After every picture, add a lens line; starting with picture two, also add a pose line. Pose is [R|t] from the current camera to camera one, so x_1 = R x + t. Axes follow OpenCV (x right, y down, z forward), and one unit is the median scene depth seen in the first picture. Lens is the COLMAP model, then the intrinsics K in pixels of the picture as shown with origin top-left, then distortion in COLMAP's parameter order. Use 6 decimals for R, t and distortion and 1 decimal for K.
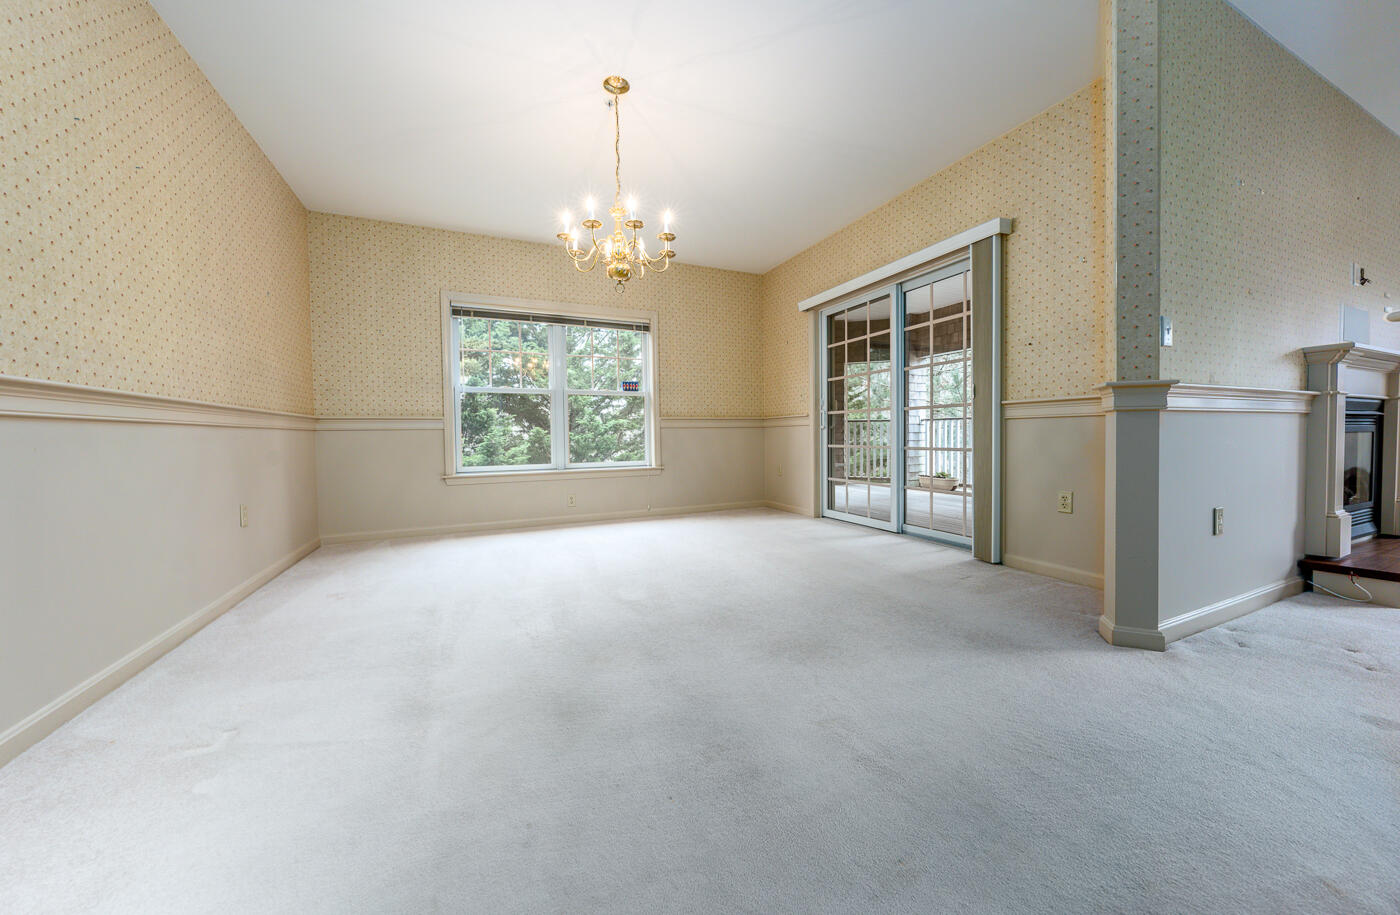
lens RADIAL K [[491.0, 0, 703.3], [0, 491.0, 447.4], [0, 0, 1]] dist [-0.002039, -0.000024]
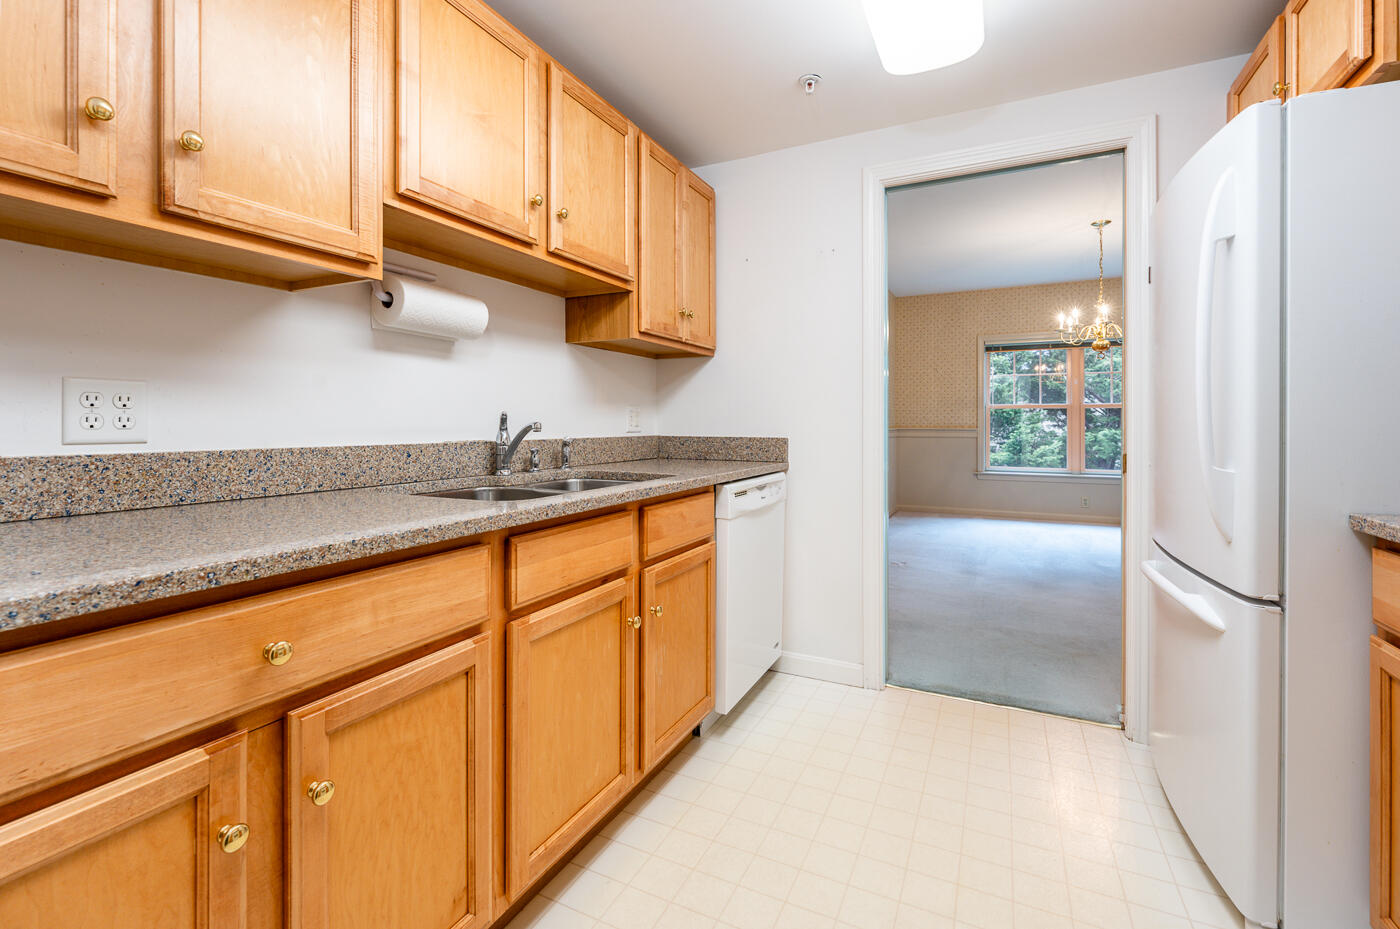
lens RADIAL K [[632.7, 0, 695.9], [0, 632.7, 420.8], [0, 0, 1]] dist [0.000235, 0.001085]
pose [[0.633008, 0.011462, -0.774060, 0.134346], [-0.030643, 0.999478, -0.010259, -0.017107], [0.773538, 0.030213, 0.633029, -0.288013]]
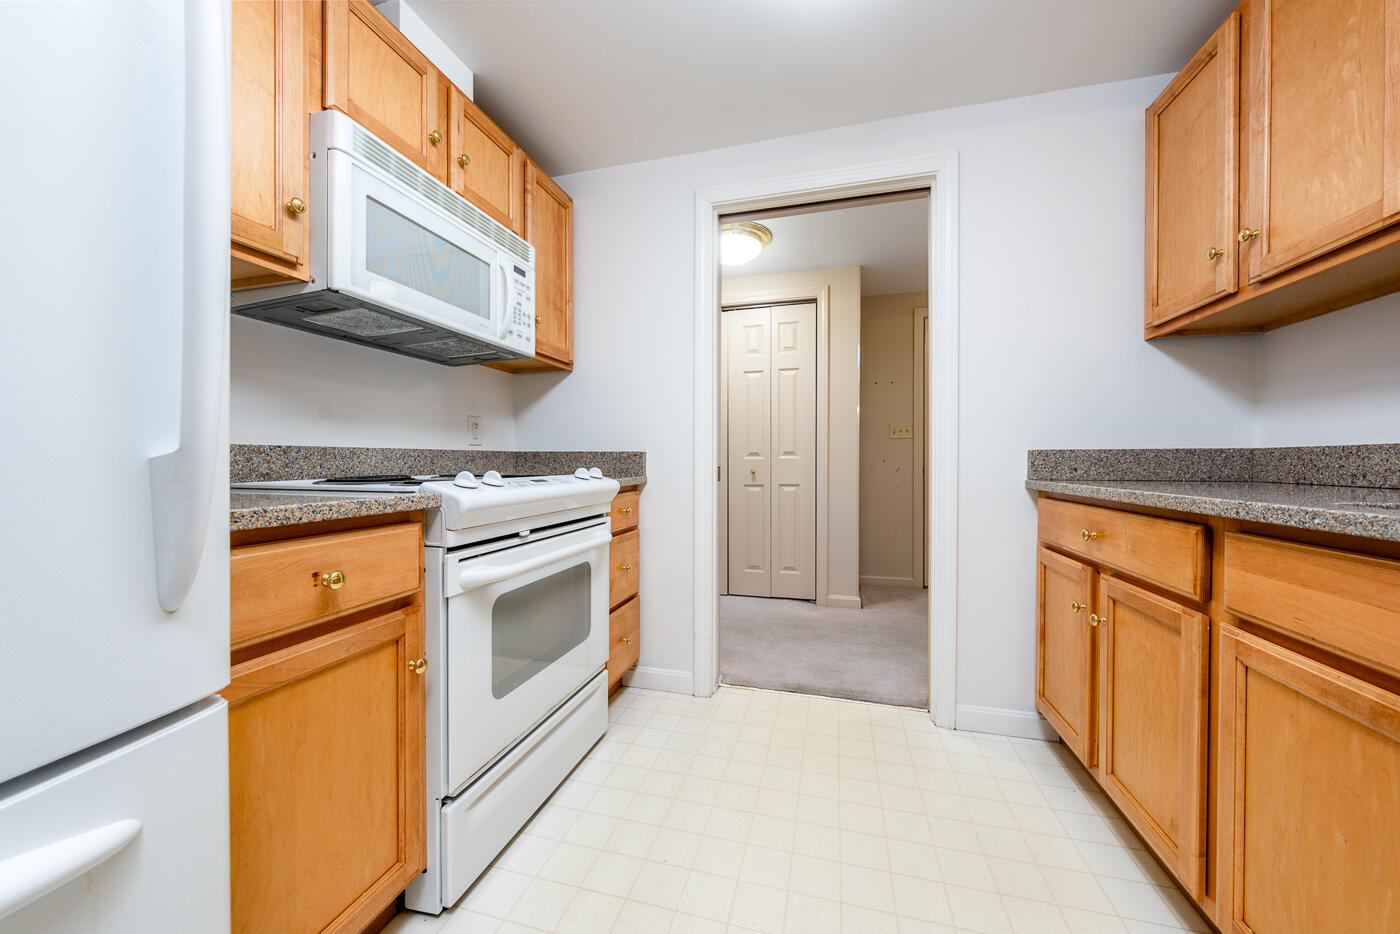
lens RADIAL K [[515.4, 0, 706.1], [0, 515.4, 462.5], [0, 0, 1]] dist [-0.005312, 0.001539]
pose [[-0.775571, 0.010213, 0.631177, 0.024949], [0.024706, 0.999594, 0.014184, -0.009734], [-0.630776, 0.026594, -0.775509, -0.099992]]
